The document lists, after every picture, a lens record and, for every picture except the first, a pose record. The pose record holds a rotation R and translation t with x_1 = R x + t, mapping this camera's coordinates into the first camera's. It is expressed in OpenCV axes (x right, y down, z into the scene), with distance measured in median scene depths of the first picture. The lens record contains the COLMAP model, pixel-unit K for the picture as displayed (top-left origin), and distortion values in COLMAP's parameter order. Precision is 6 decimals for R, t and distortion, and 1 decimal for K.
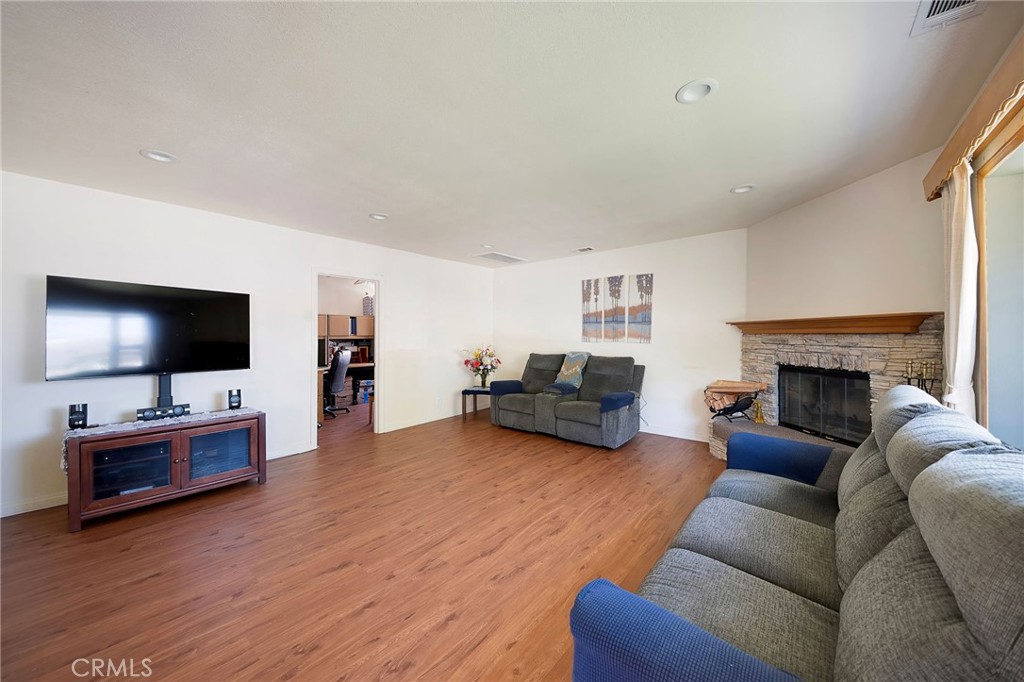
lens RADIAL K [[362.4, 0, 511.4], [0, 362.4, 331.9], [0, 0, 1]] dist [0.007745, -0.004808]
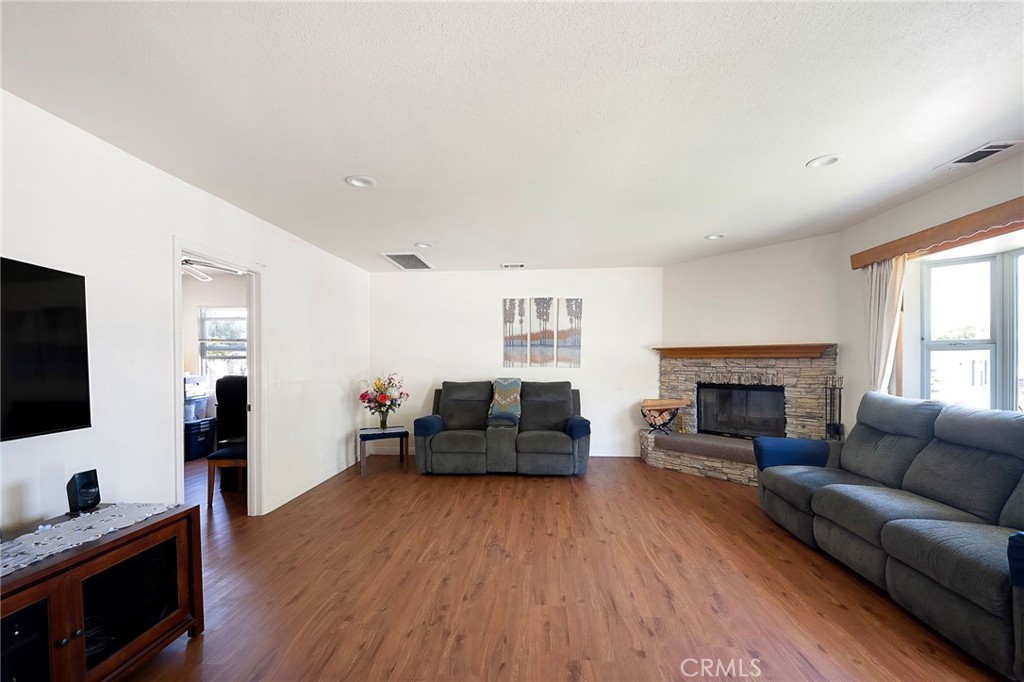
lens RADIAL K [[418.3, 0, 509.1], [0, 418.3, 358.0], [0, 0, 1]] dist [0.017108, -0.000033]
pose [[0.821619, 0.001122, 0.570036, -0.447246], [-0.003209, 0.999991, 0.002657, 0.002516], [-0.570028, -0.004012, 0.821615, 0.156439]]
